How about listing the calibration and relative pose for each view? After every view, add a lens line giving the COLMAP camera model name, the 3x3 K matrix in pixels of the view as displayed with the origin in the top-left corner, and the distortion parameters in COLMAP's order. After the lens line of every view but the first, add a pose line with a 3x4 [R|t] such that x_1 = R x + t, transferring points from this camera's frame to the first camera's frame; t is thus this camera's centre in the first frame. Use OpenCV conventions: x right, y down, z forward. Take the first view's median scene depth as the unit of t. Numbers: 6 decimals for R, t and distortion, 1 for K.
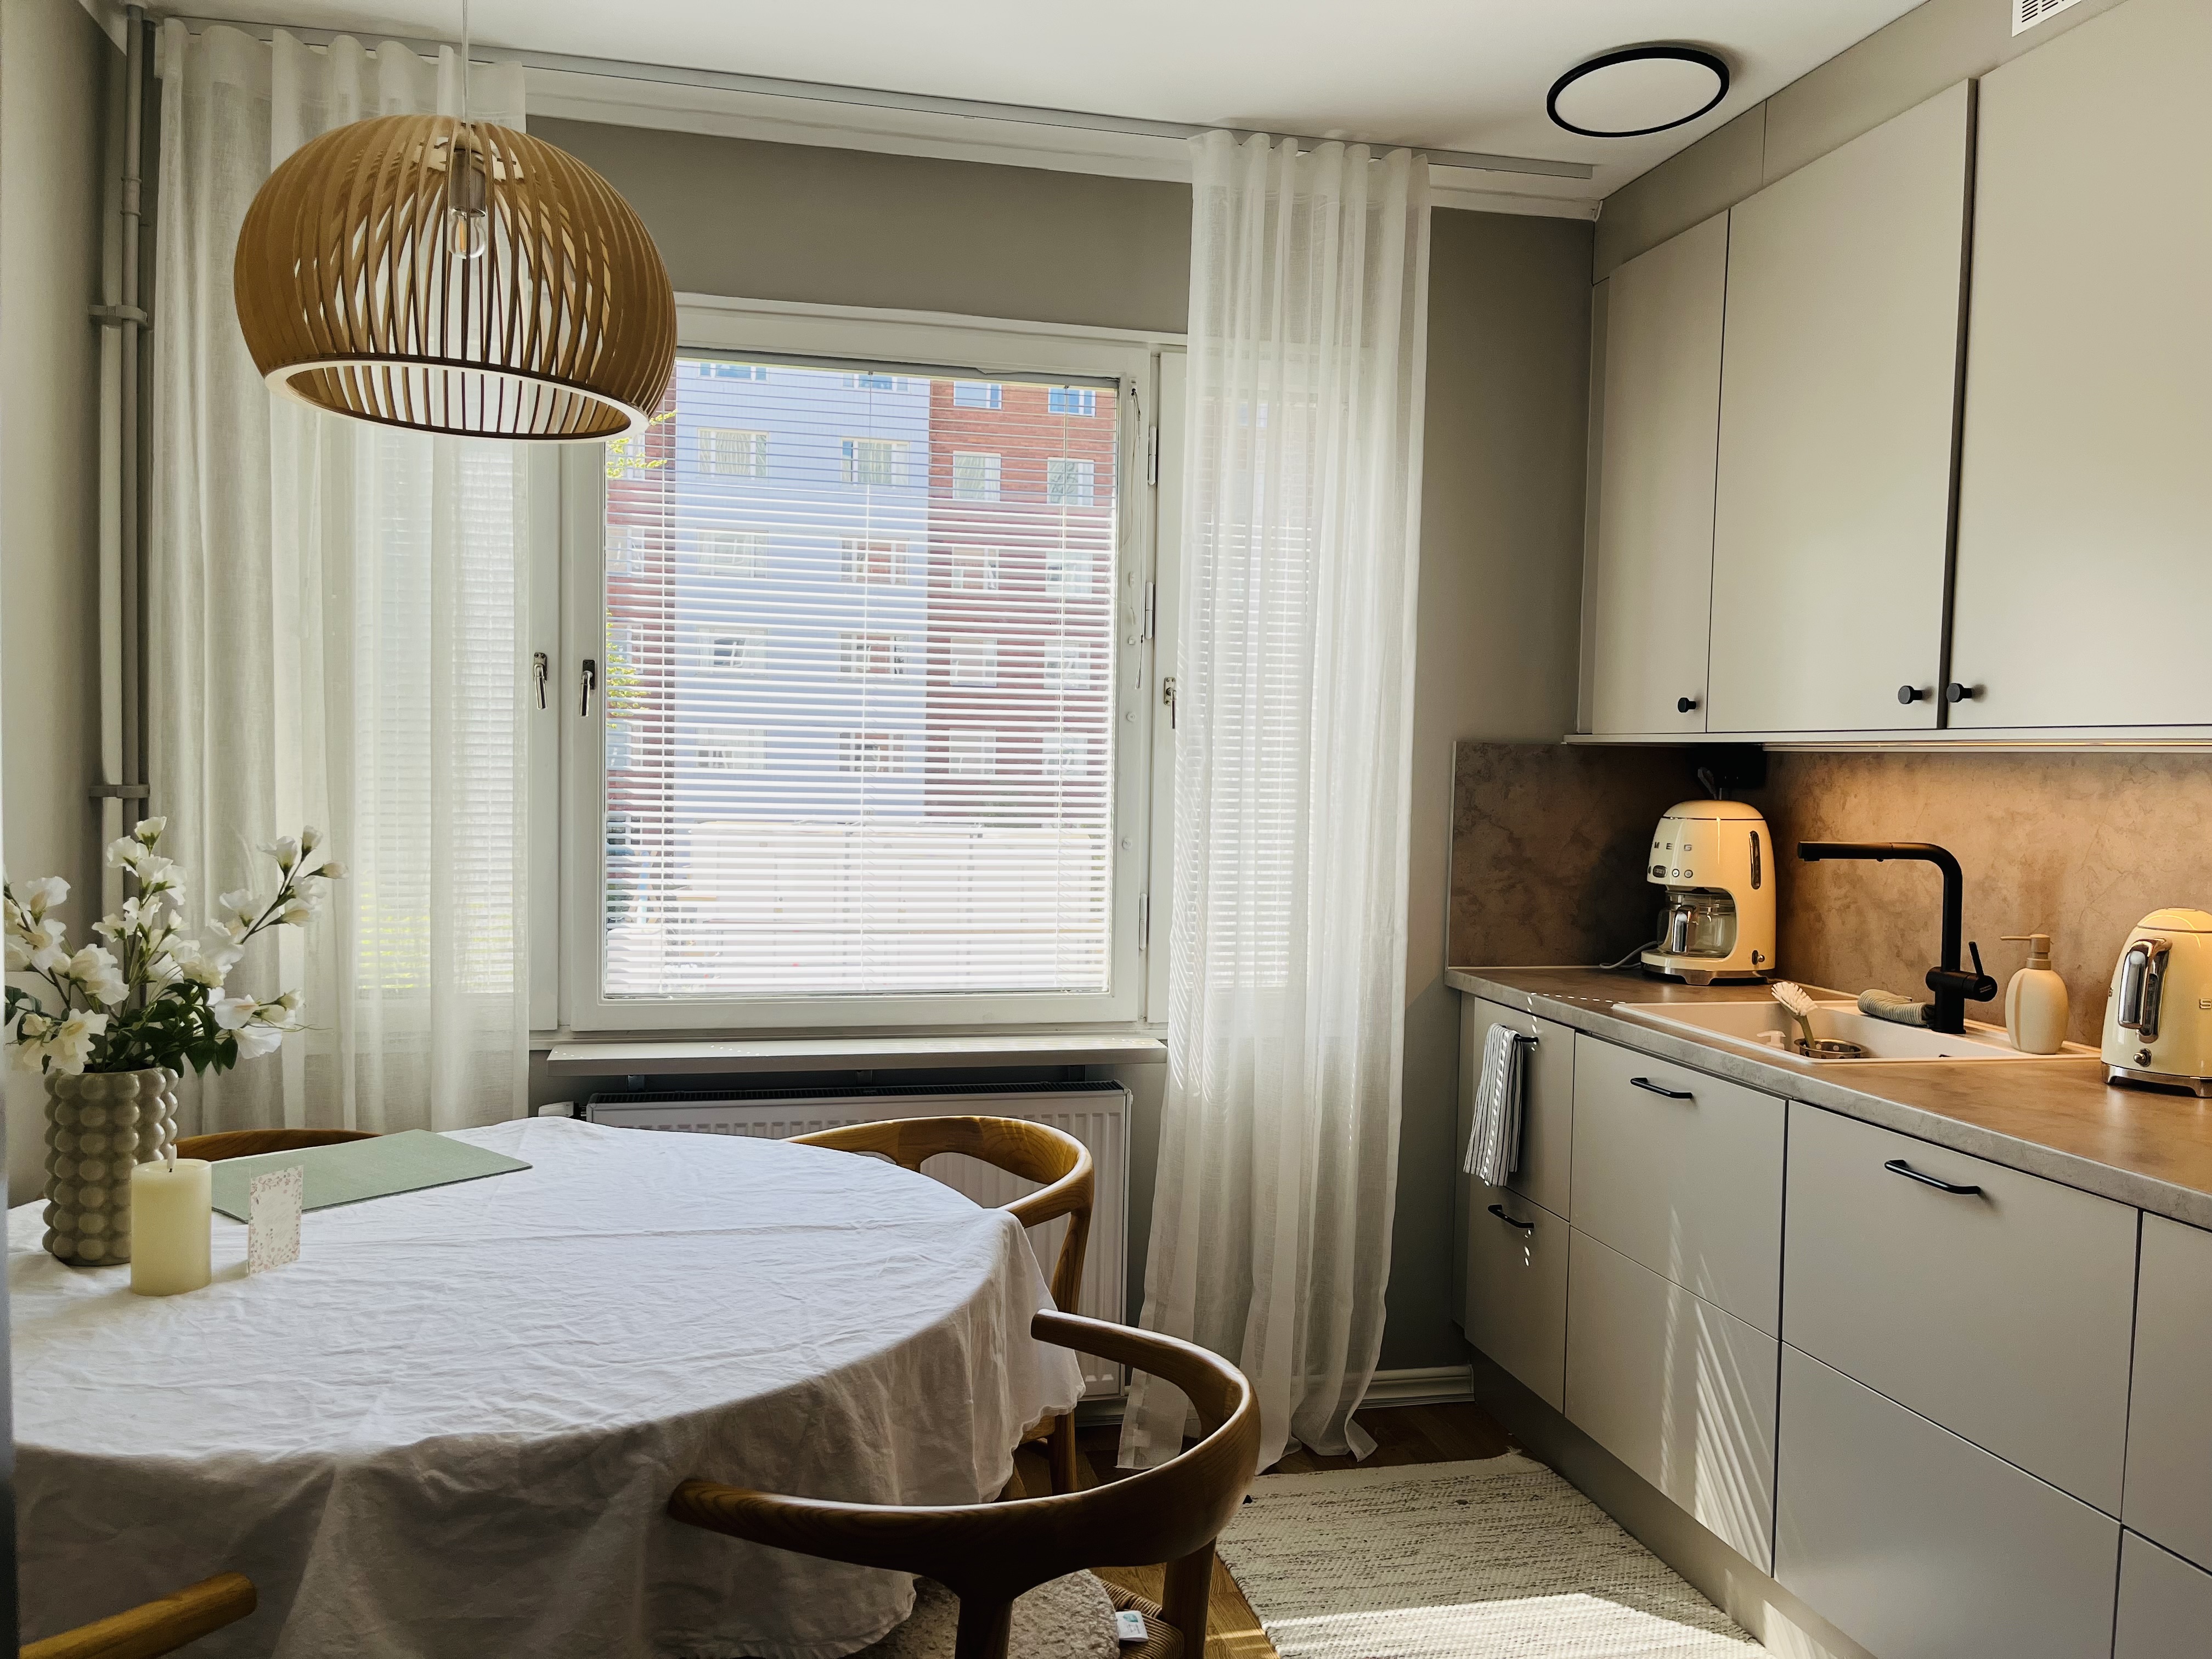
lens RADIAL K [[1673.9, 0, 1101.9], [0, 1673.9, 854.9], [0, 0, 1]] dist [0.087452, -0.114297]
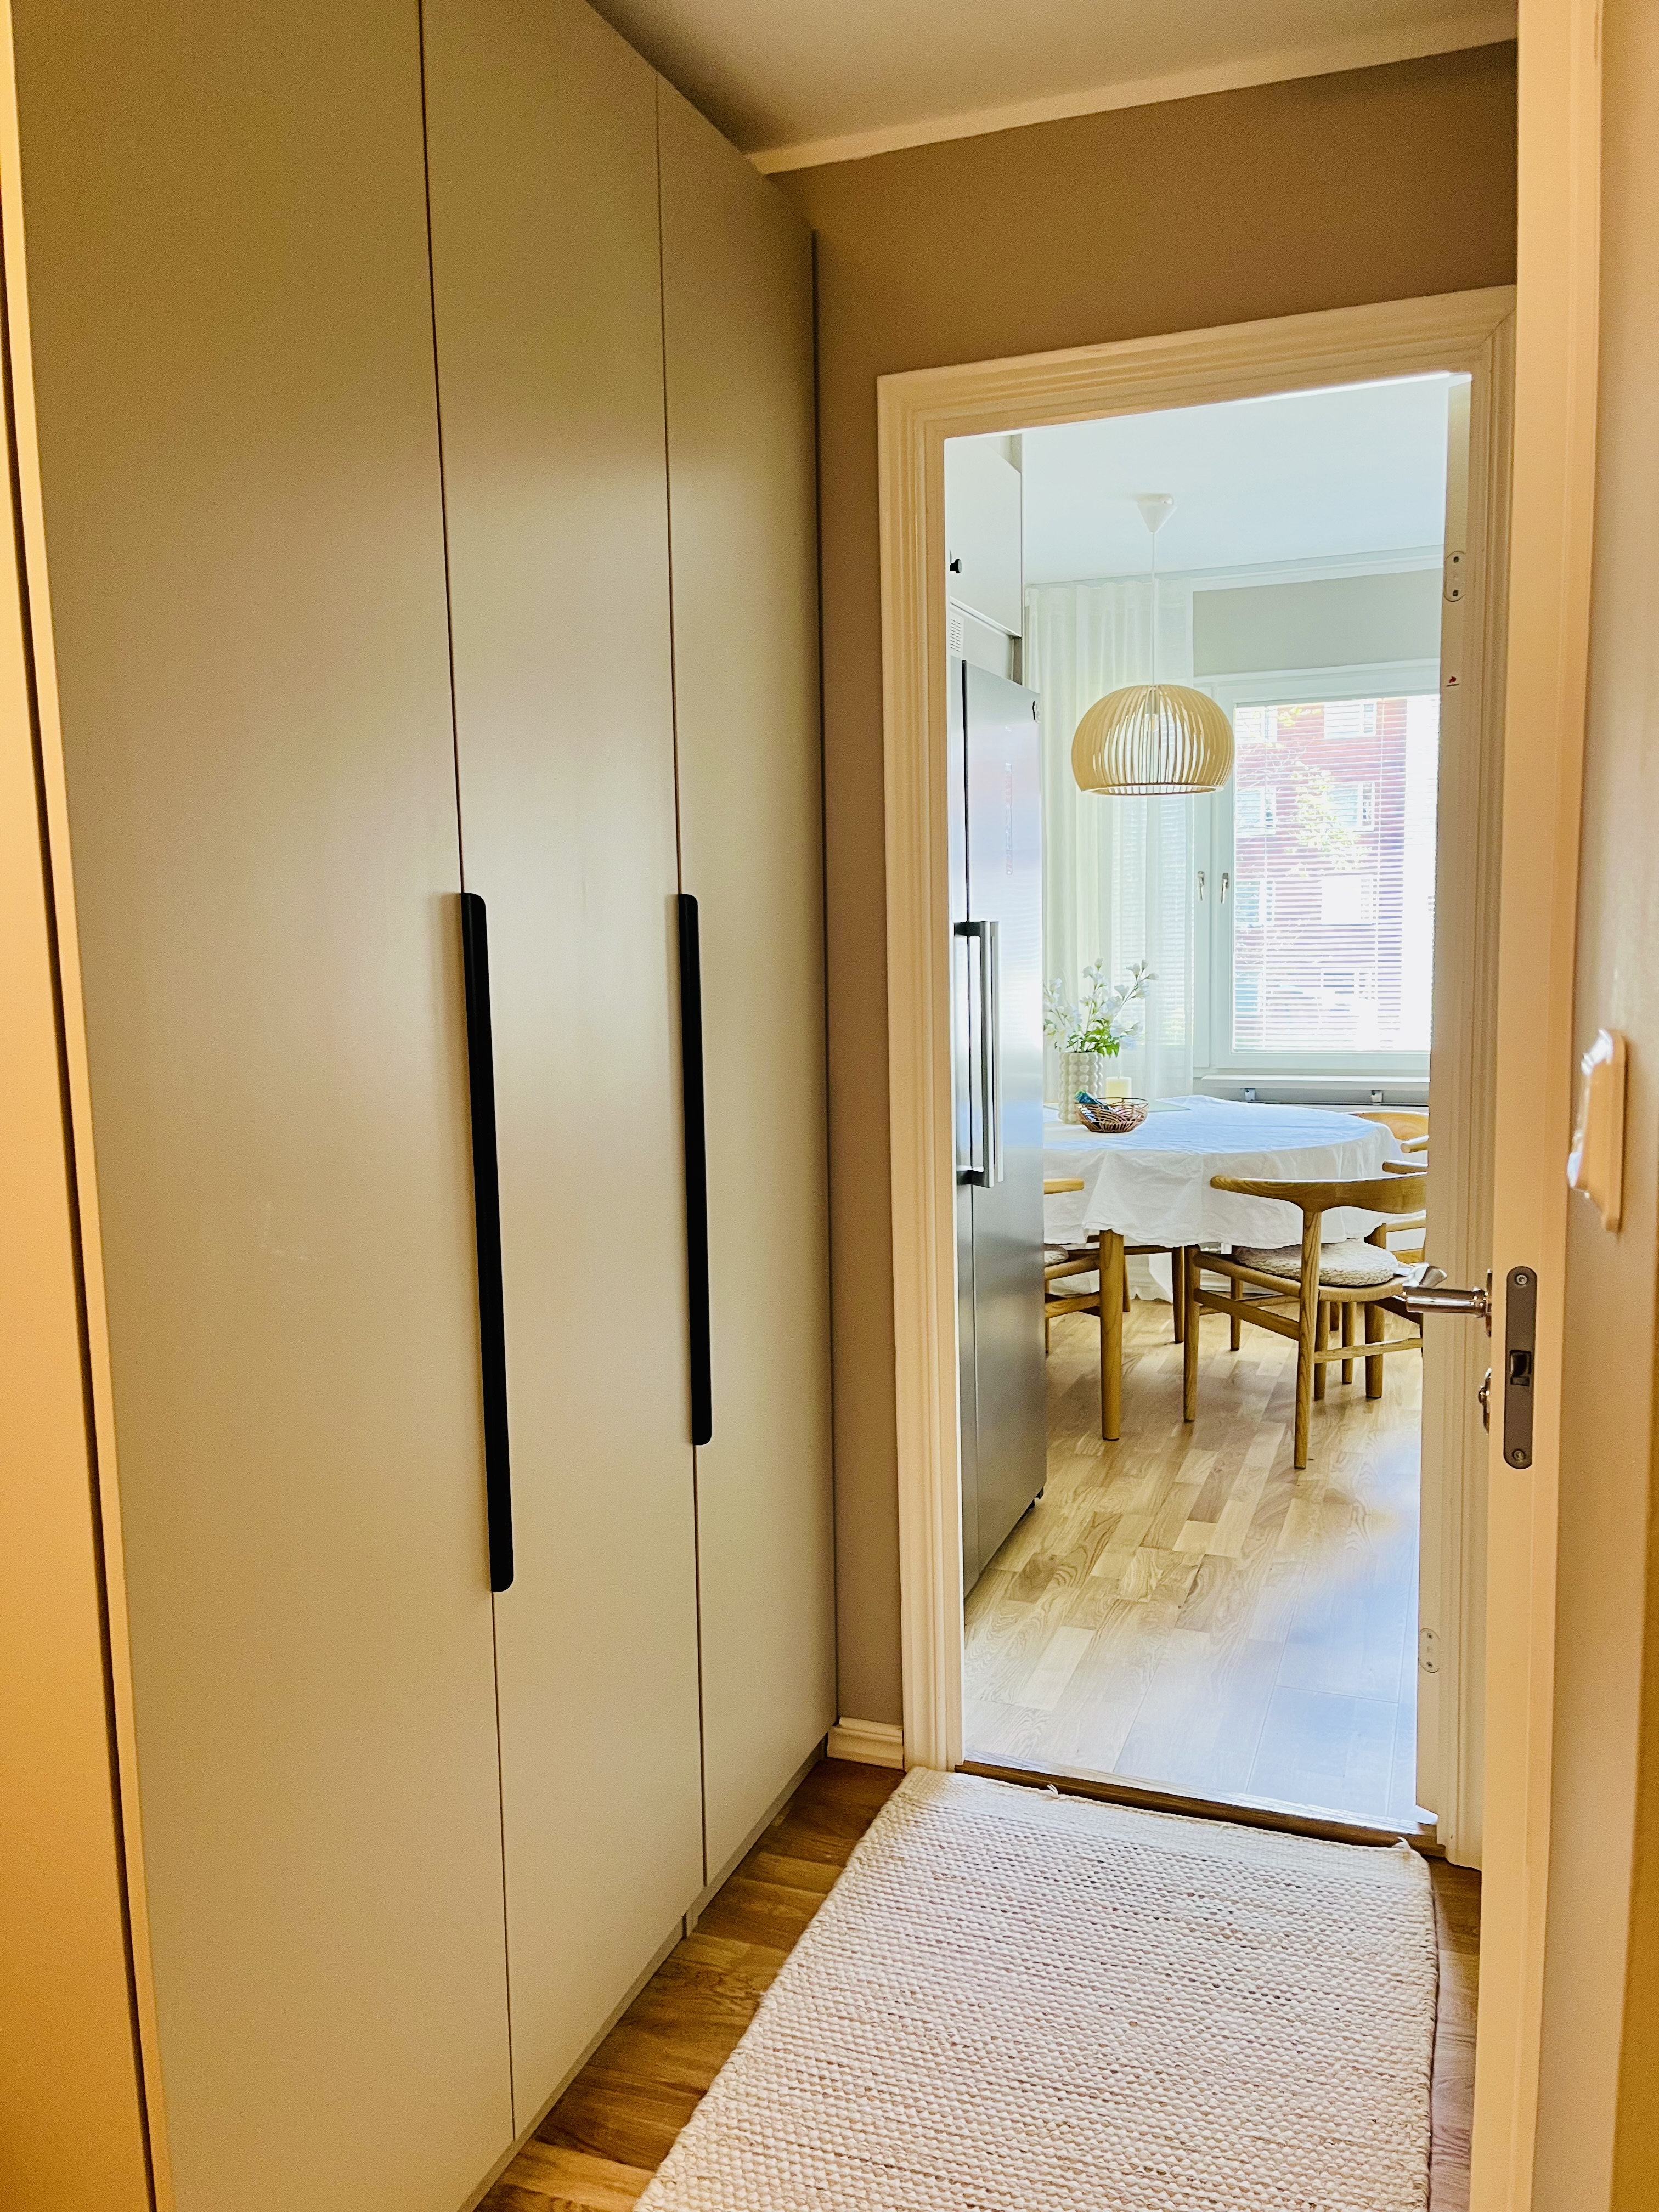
lens RADIAL K [[1673.9, 0, 829.5], [0, 1673.9, 1106.0], [0, 0, 1]] dist [0.087452, -0.114297]
pose [[0.834677, 0.022195, -0.550292, 0.570522], [0.006298, 0.998738, 0.049834, 0.075752], [0.550703, -0.045061, 0.833484, -1.282768]]
